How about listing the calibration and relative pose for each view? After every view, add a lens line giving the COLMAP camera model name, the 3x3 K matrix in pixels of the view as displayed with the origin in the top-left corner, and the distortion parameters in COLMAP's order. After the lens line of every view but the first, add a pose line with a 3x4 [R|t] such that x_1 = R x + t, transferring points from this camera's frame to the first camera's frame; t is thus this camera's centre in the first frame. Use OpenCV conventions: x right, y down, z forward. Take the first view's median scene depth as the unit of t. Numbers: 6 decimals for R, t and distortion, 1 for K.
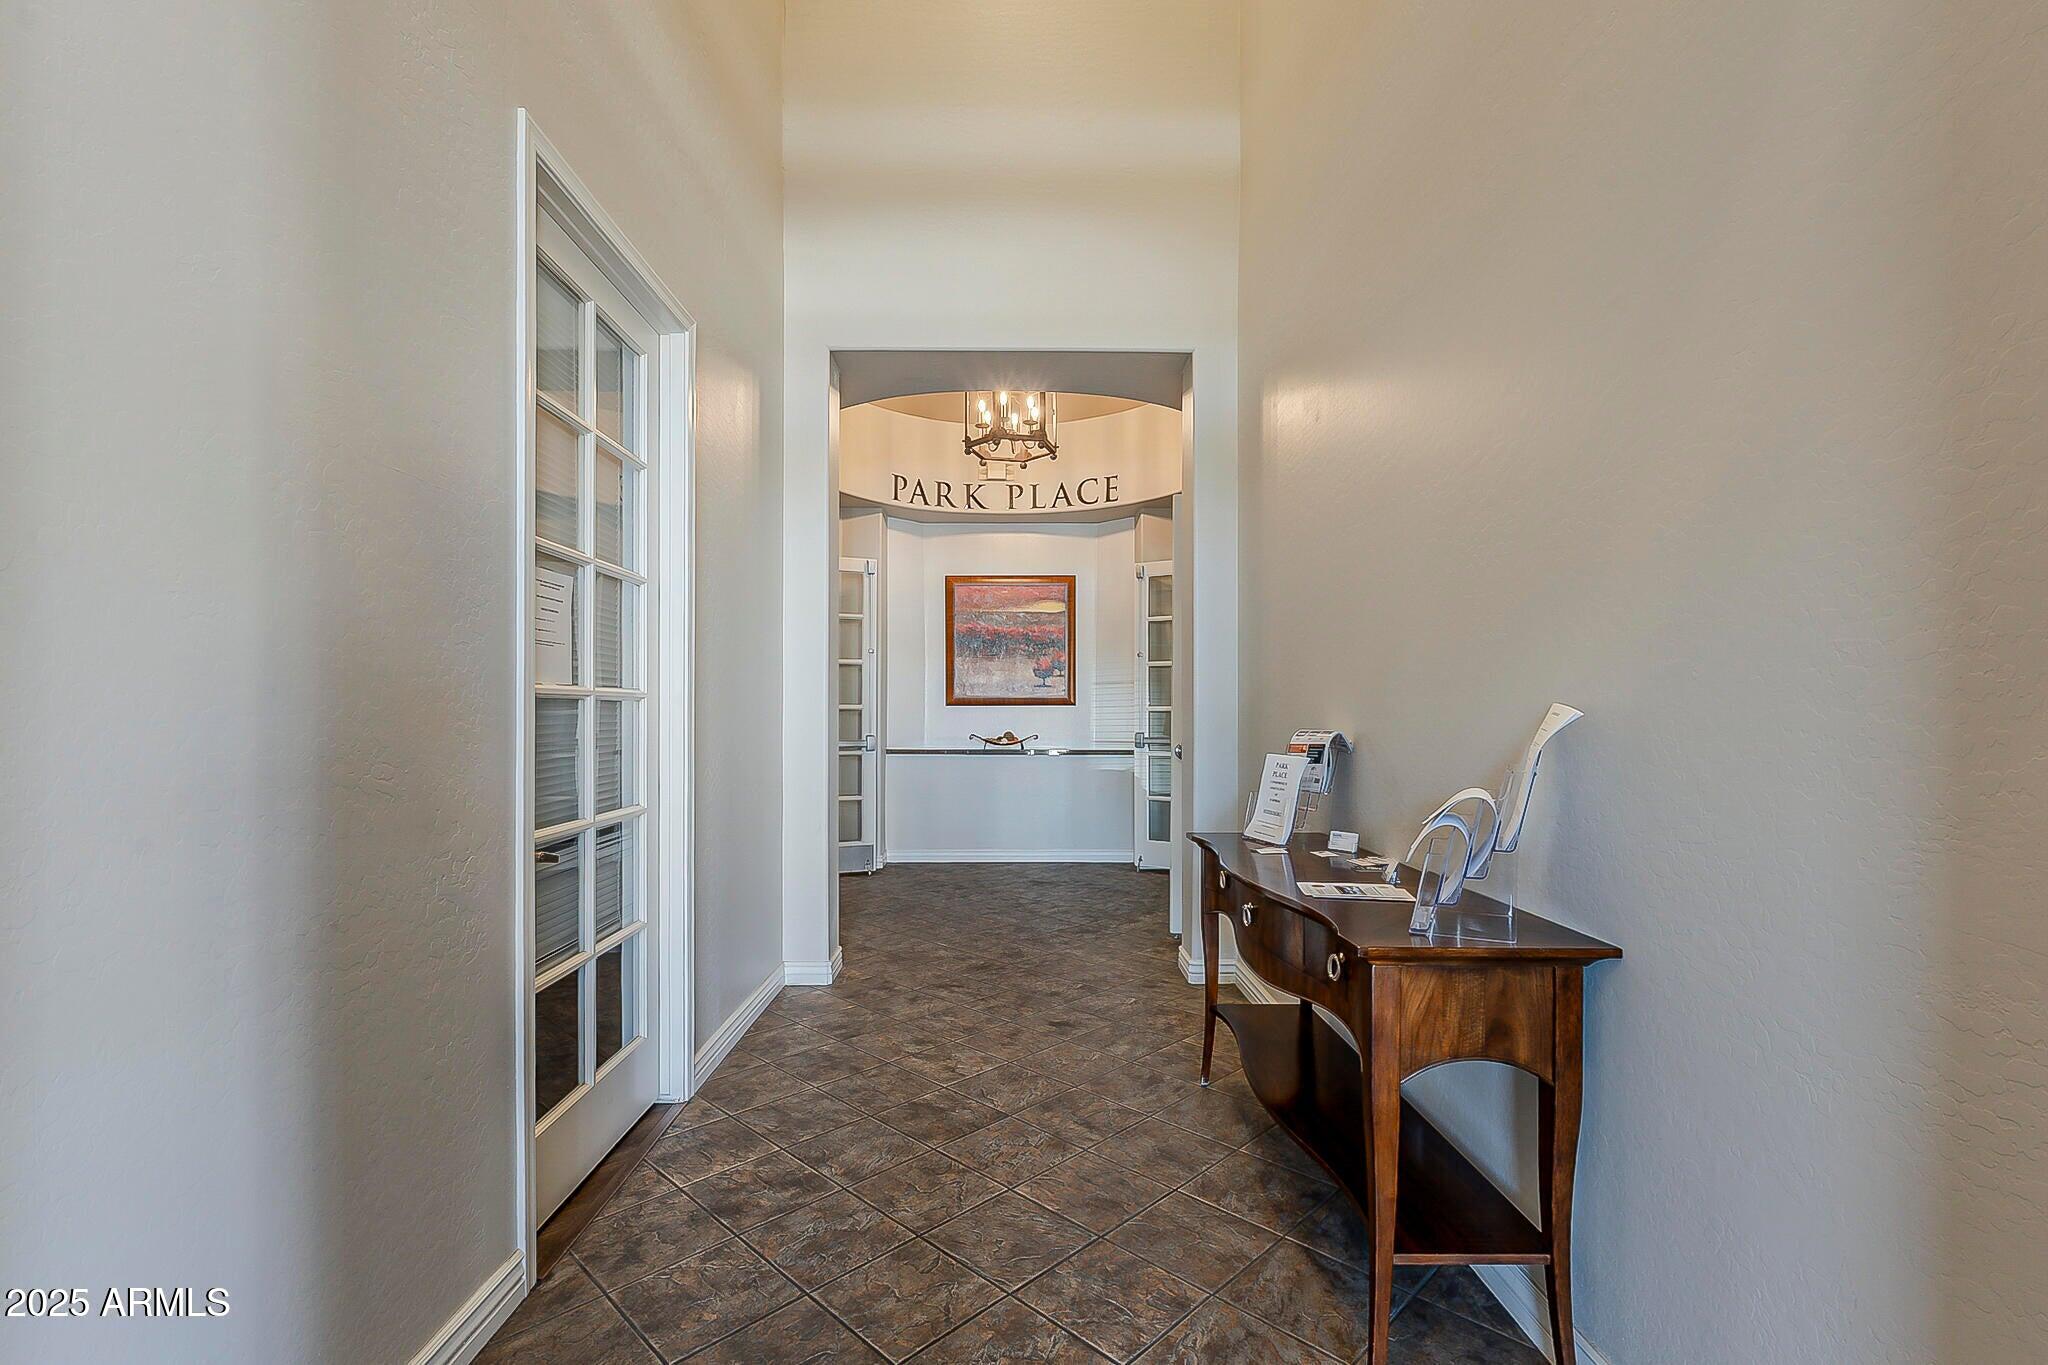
lens RADIAL K [[909.6, 0, 1019.8], [0, 909.6, 692.5], [0, 0, 1]] dist [-0.001599, 0.000024]
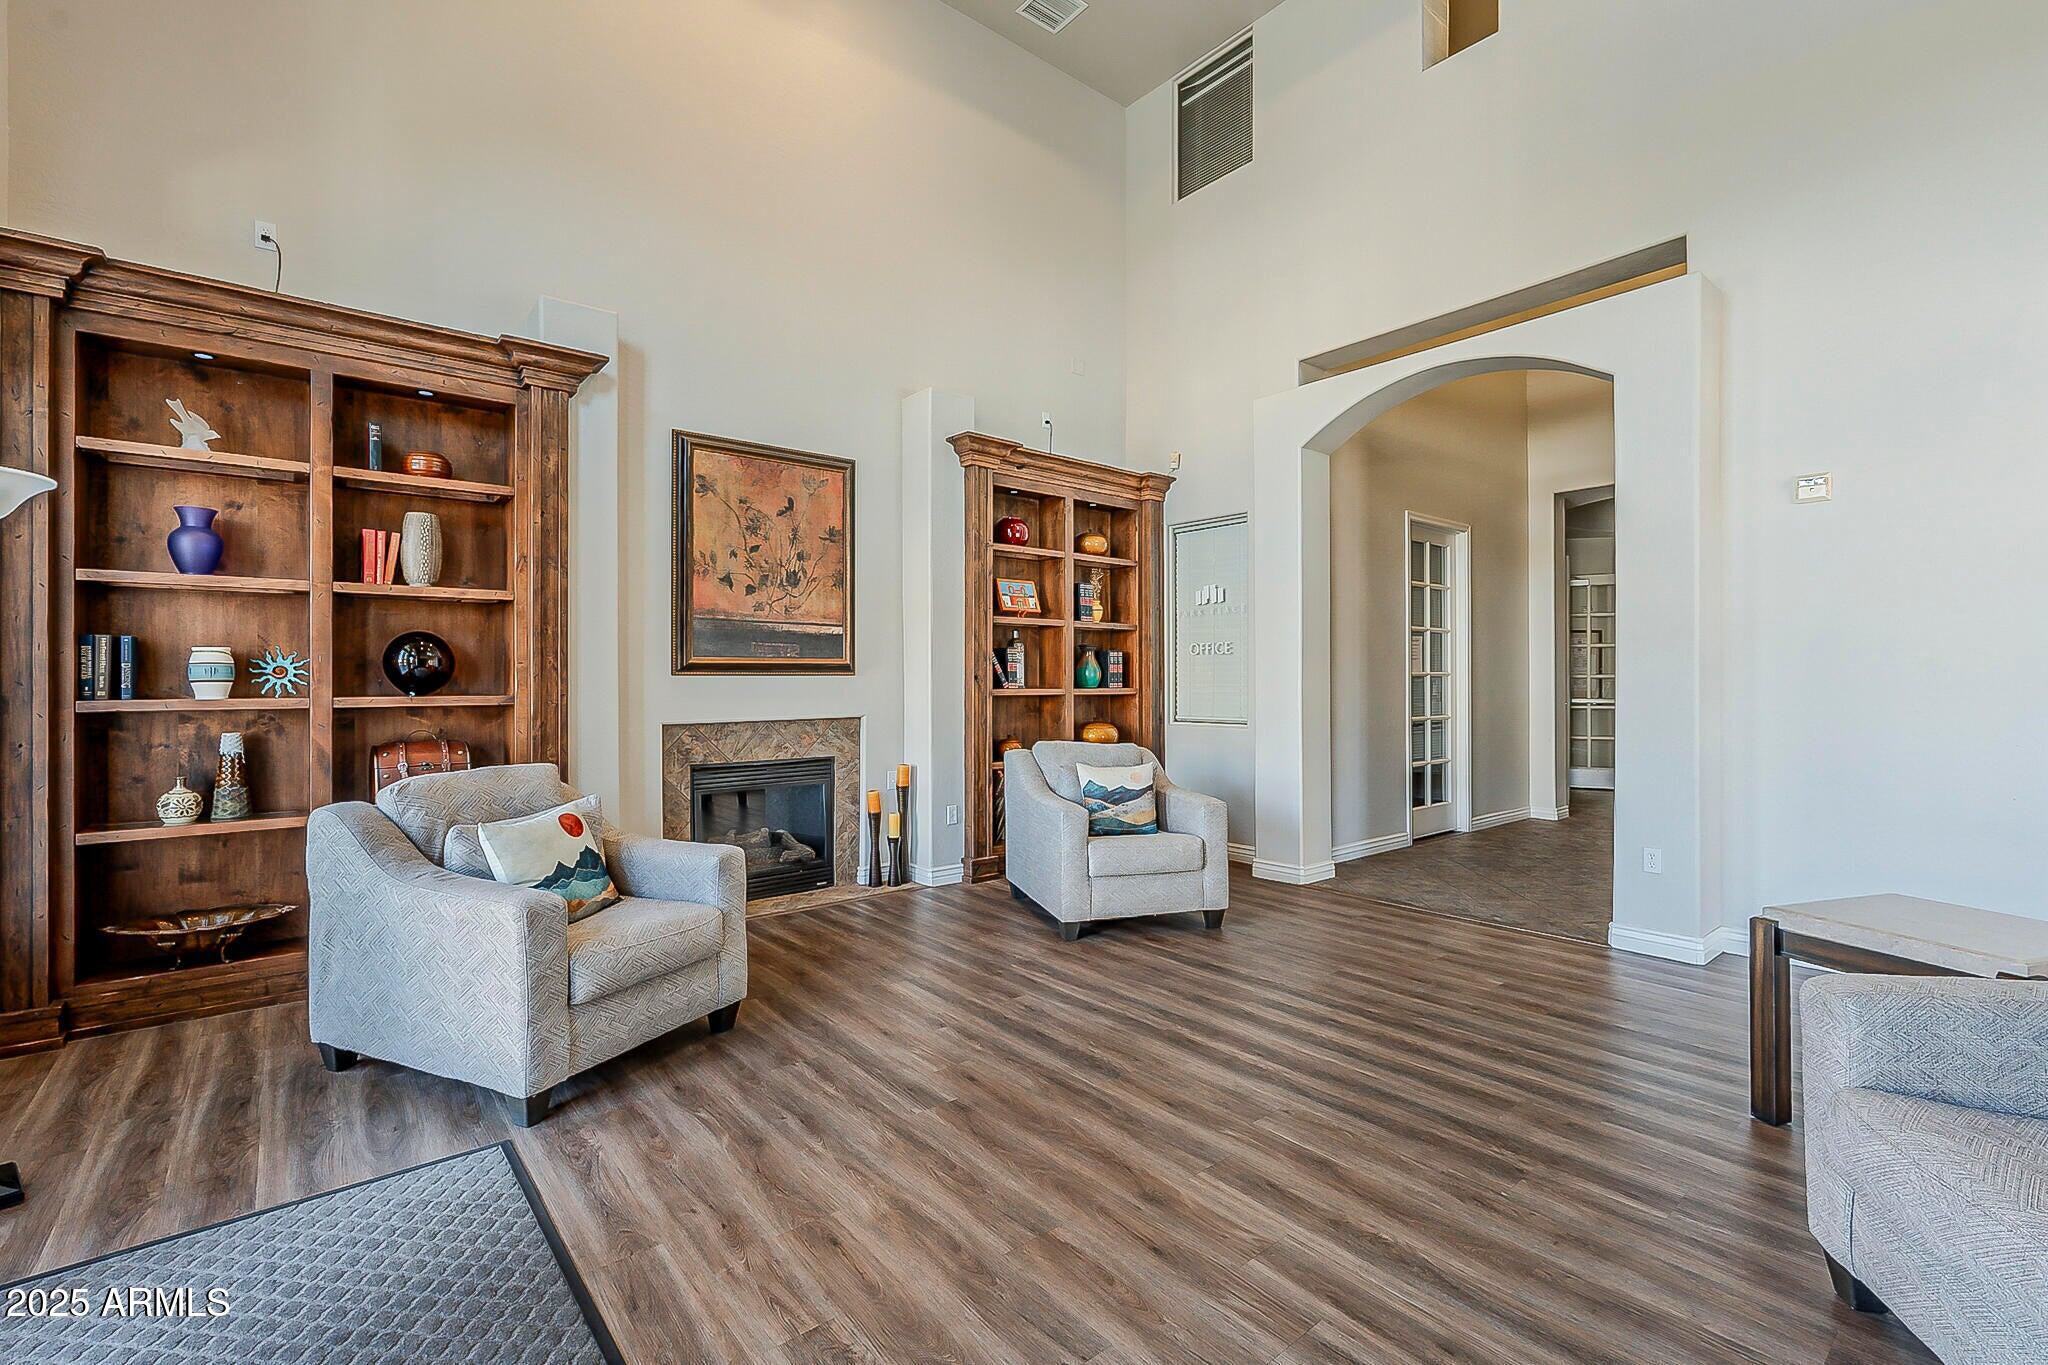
lens RADIAL K [[909.6, 0, 1021.7], [0, 909.6, 678.7], [0, 0, 1]] dist [-0.001599, 0.000024]
pose [[0.628078, -0.002595, -0.778146, 1.024777], [0.006665, 0.999976, 0.002044, 0.001294], [0.778122, -0.006470, 0.628080, -1.944325]]
